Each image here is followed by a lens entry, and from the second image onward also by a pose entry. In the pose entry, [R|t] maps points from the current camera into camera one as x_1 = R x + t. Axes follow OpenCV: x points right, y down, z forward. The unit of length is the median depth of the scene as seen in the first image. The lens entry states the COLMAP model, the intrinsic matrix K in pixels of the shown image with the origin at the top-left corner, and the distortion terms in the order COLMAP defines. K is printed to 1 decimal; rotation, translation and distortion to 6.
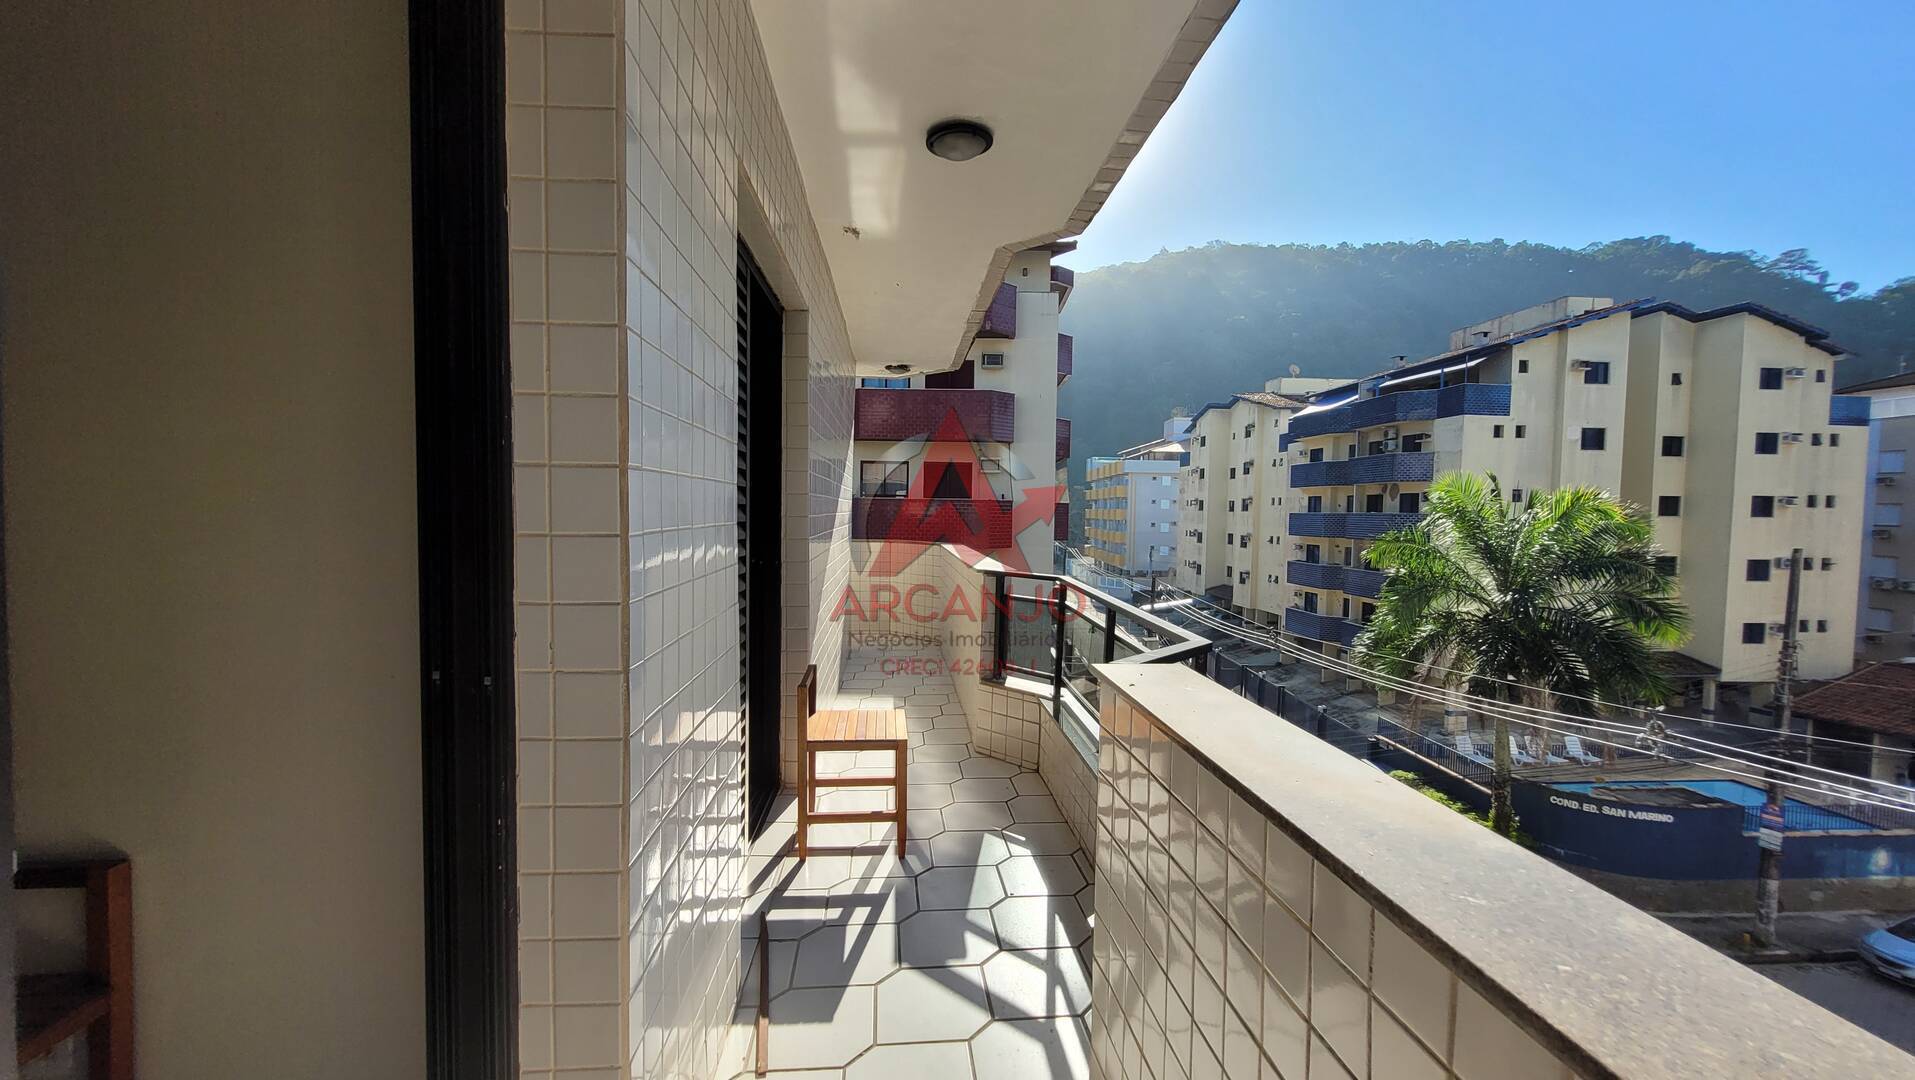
lens RADIAL K [[755.5, 0, 948.8], [0, 755.5, 546.3], [0, 0, 1]] dist [-0.000743, -0.000580]
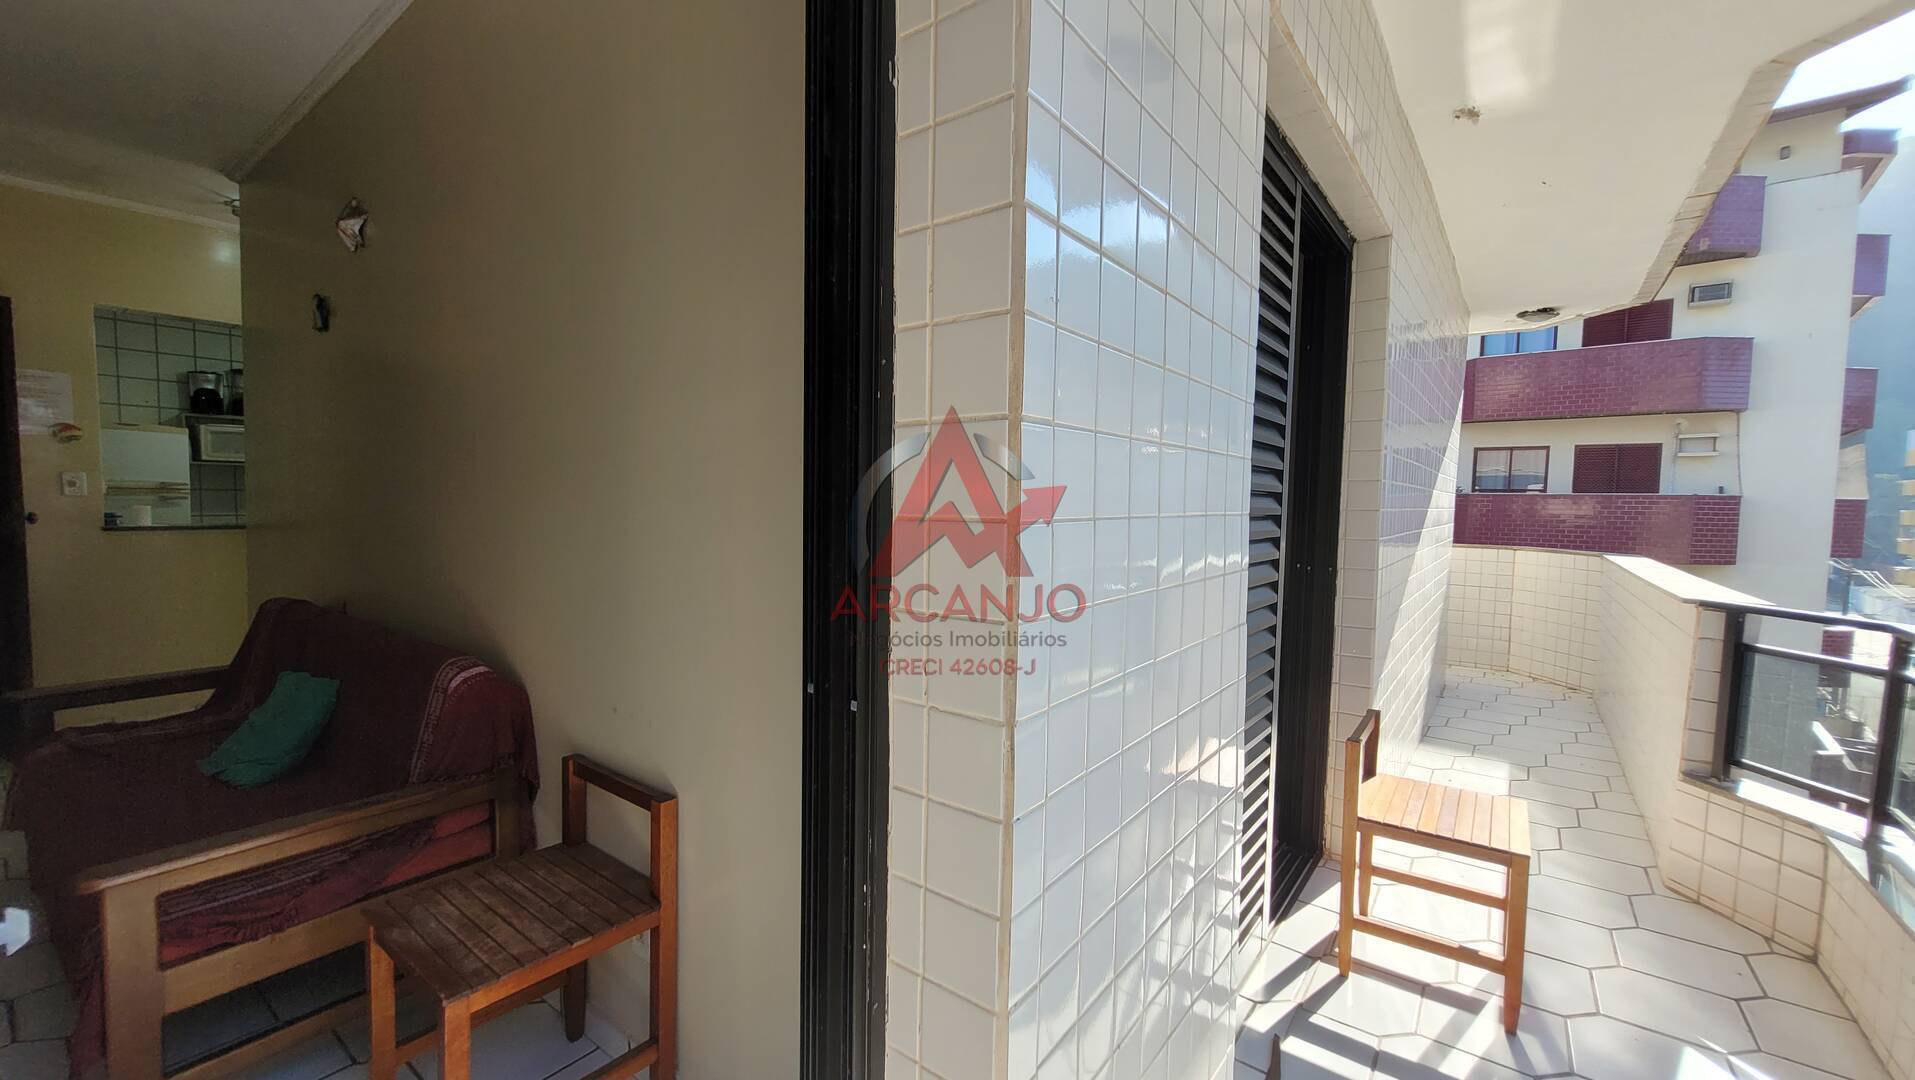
lens RADIAL K [[755.5, 0, 948.8], [0, 755.5, 546.3], [0, 0, 1]] dist [-0.000743, -0.000580]
pose [[0.750797, 0.037298, -0.659479, -0.011366], [-0.036095, 0.999229, 0.015420, -0.000260], [0.659546, 0.012226, 0.751565, 0.167193]]
